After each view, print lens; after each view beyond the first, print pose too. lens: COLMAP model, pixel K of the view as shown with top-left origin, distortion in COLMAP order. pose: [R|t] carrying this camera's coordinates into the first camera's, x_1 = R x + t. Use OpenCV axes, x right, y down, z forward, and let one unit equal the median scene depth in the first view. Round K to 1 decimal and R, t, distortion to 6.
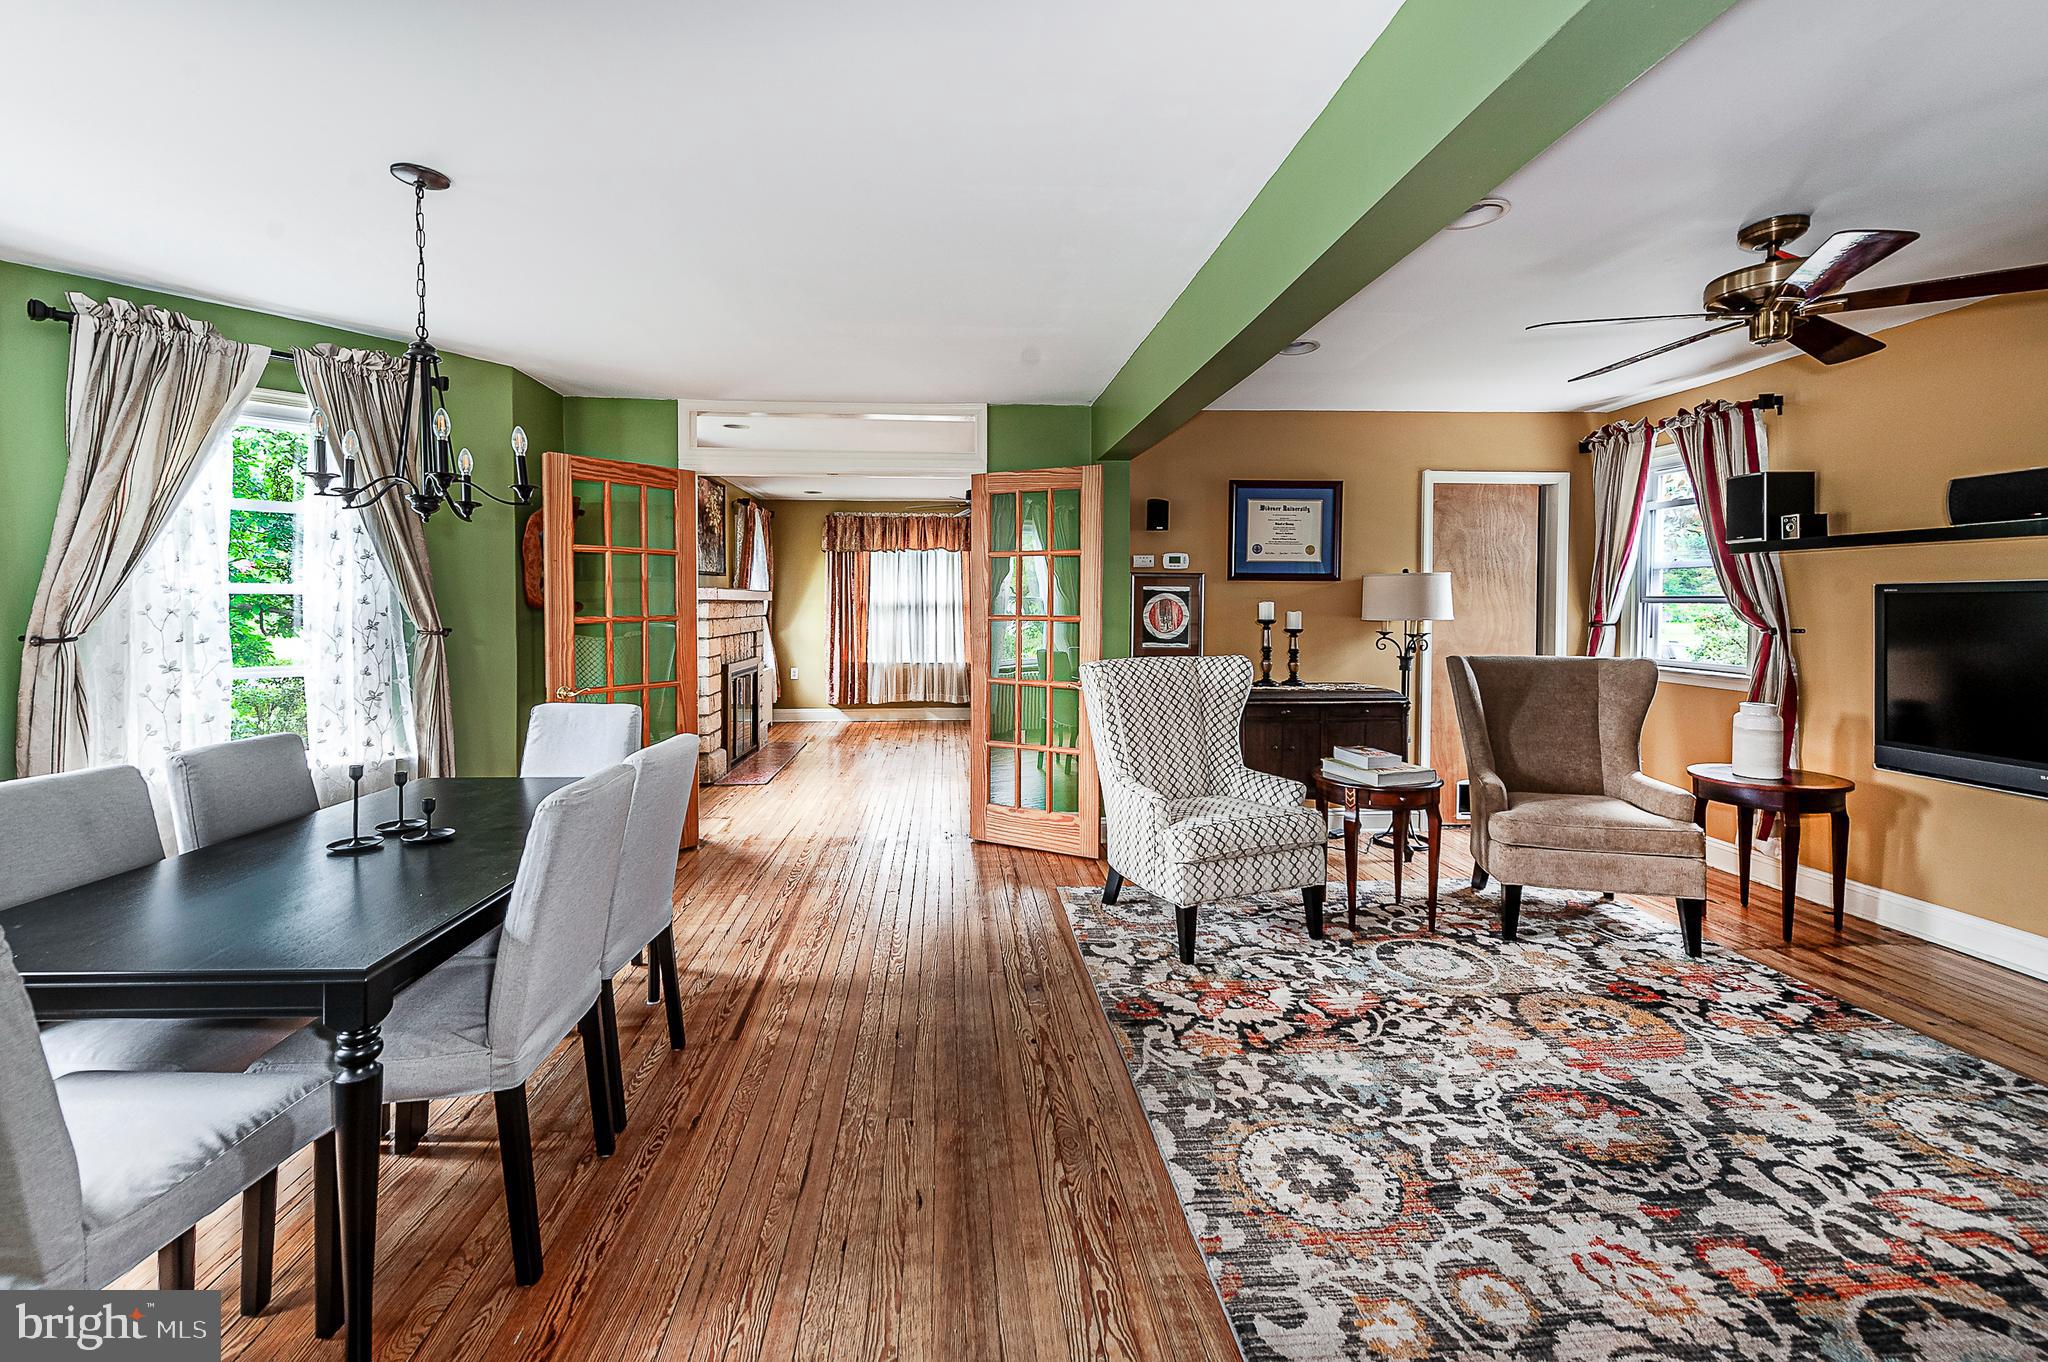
lens RADIAL K [[813.6, 0, 1030.4], [0, 813.6, 651.5], [0, 0, 1]] dist [0.017231, -0.006582]
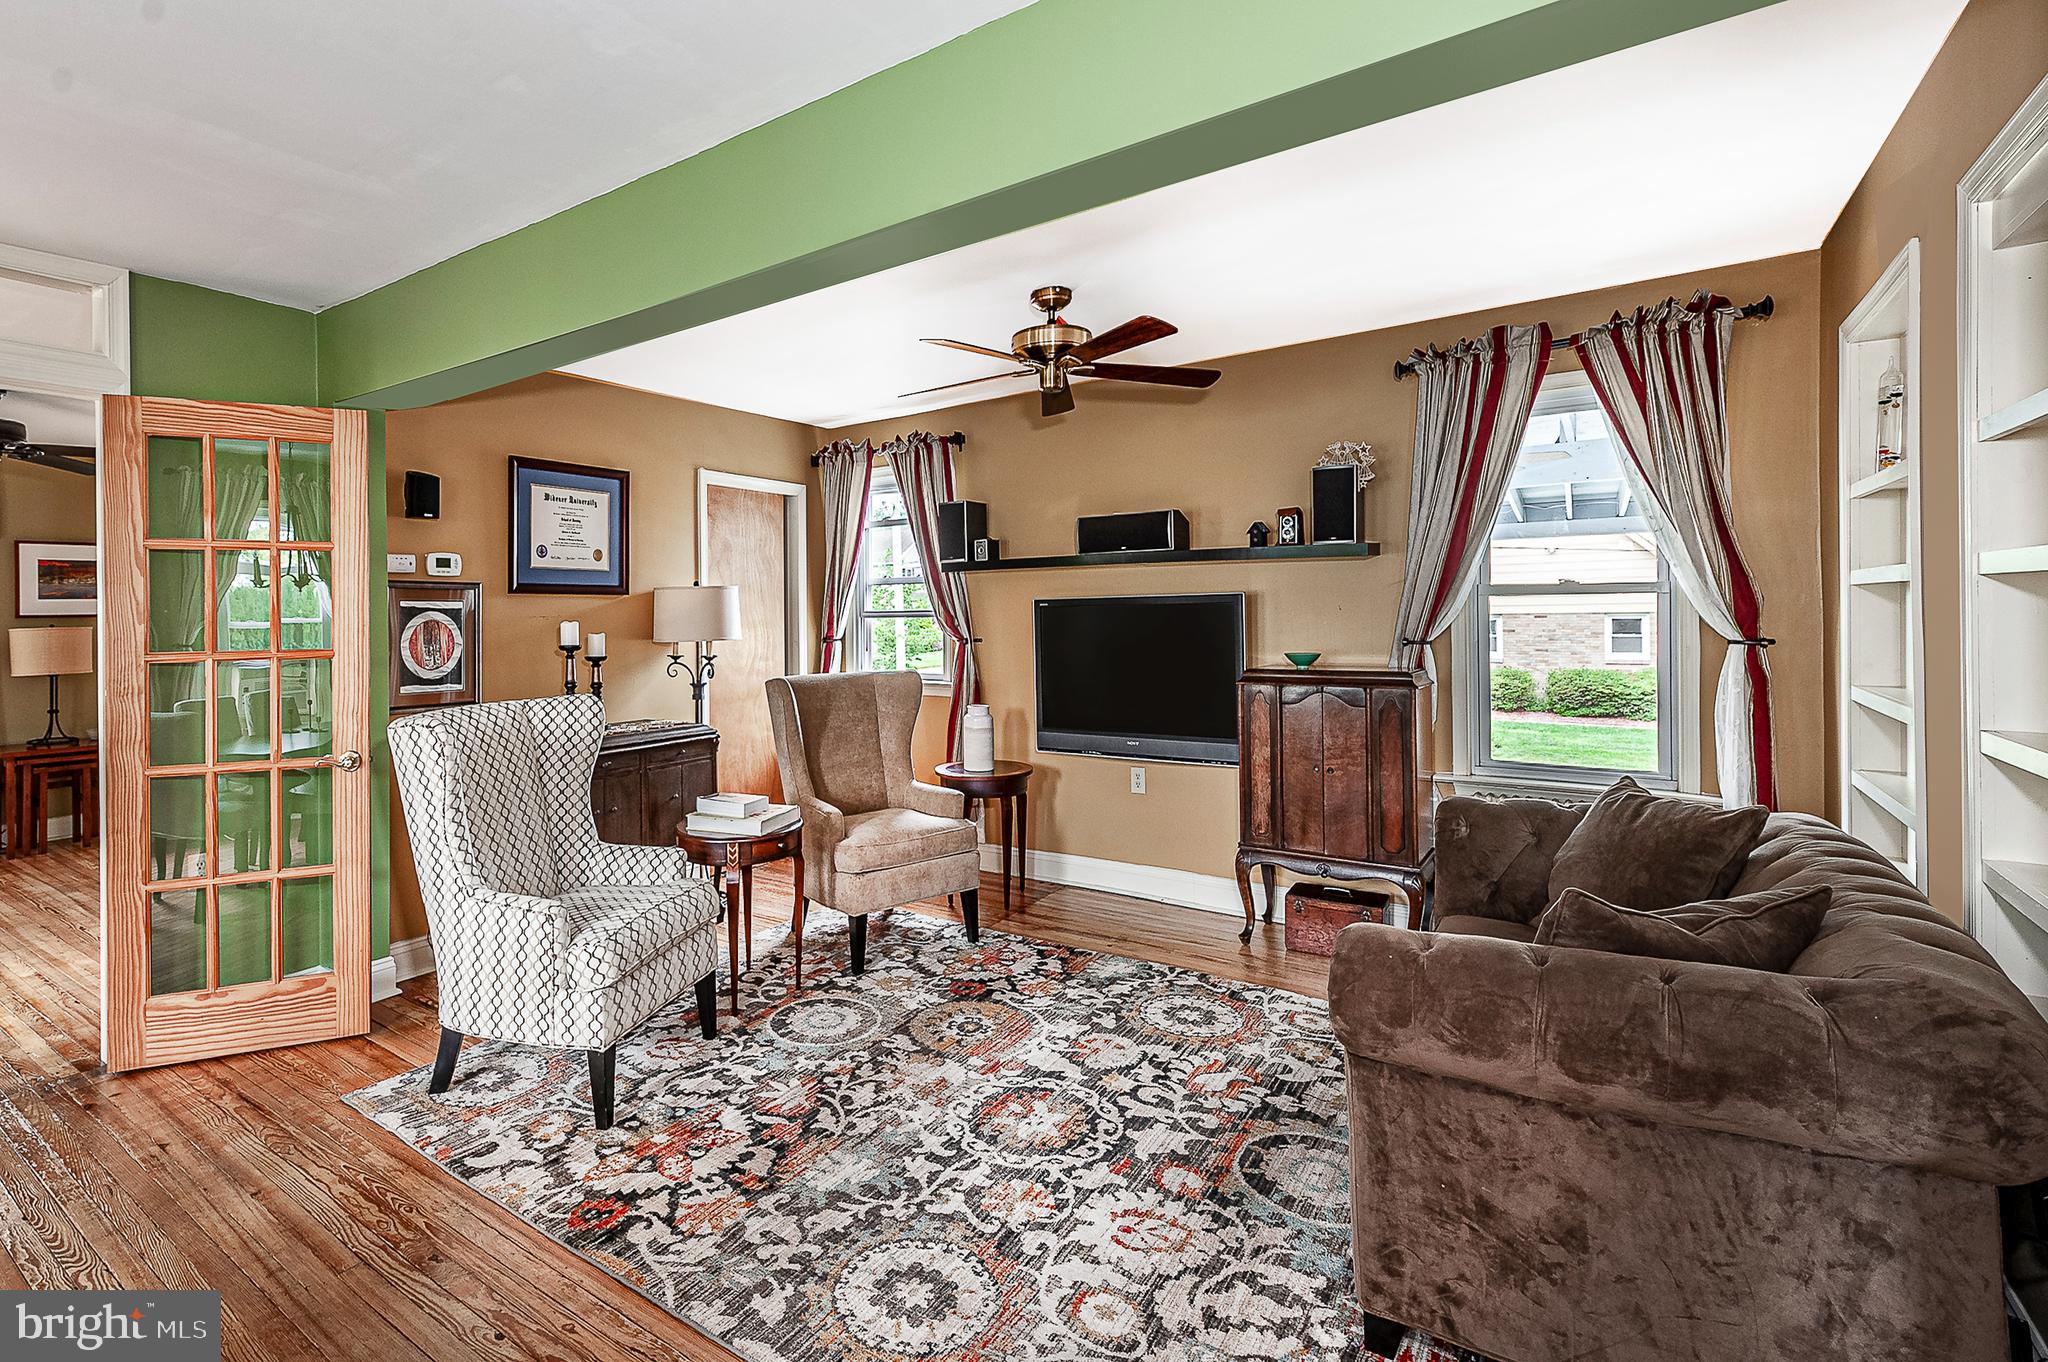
lens RADIAL K [[985.3, 0, 1028.0], [0, 985.3, 649.7], [0, 0, 1]] dist [0.016481, -0.000693]
pose [[0.656799, -0.037959, 0.753110, -0.187799], [0.061230, 0.998119, -0.003091, -0.009726], [-0.751576, 0.048143, 0.657888, 0.119829]]
